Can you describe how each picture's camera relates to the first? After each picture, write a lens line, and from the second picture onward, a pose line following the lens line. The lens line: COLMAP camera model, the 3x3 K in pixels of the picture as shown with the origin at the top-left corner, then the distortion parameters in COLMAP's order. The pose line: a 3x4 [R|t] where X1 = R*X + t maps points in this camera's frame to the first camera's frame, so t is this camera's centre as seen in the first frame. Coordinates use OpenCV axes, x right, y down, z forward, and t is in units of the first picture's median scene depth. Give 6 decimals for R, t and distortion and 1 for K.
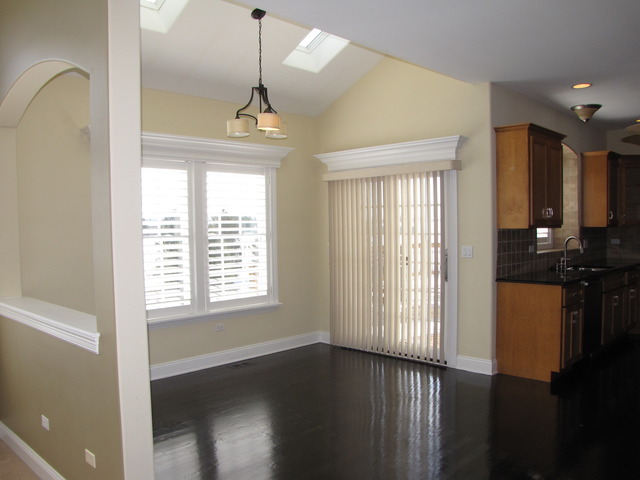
lens RADIAL K [[552.9, 0, 318.2], [0, 552.9, 239.3], [0, 0, 1]] dist [-0.149138, 0.126180]
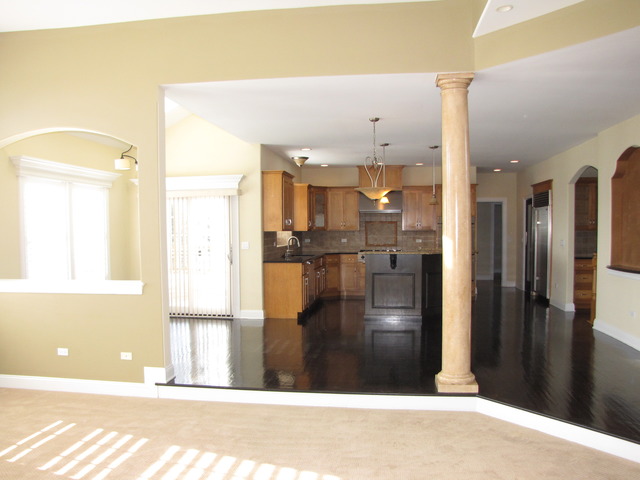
lens RADIAL K [[552.9, 0, 320.5], [0, 552.9, 241.8], [0, 0, 1]] dist [-0.149138, 0.126180]
pose [[0.811002, -0.009564, 0.584965, -0.511165], [0.014916, 0.999879, -0.004333, 0.021692], [-0.584853, 0.012240, 0.811047, -0.469124]]
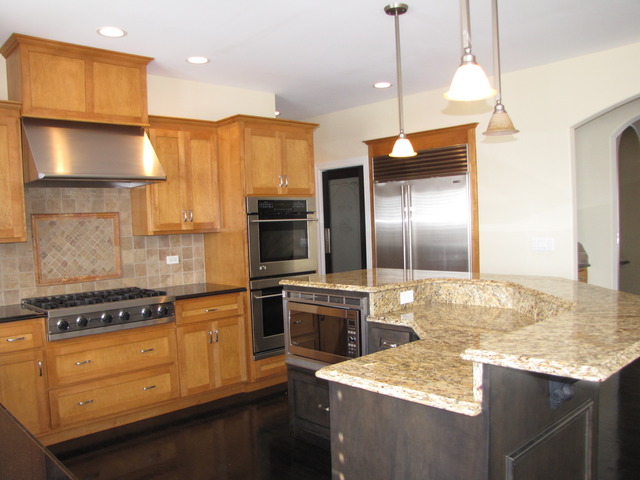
lens RADIAL K [[552.9, 0, 319.1], [0, 552.9, 246.8], [0, 0, 1]] dist [-0.149138, 0.126180]
pose [[0.058525, -0.040144, 0.997478, 0.270720], [0.068104, 0.997024, 0.036130, -0.024669], [-0.995960, 0.065817, 0.061085, 0.861755]]
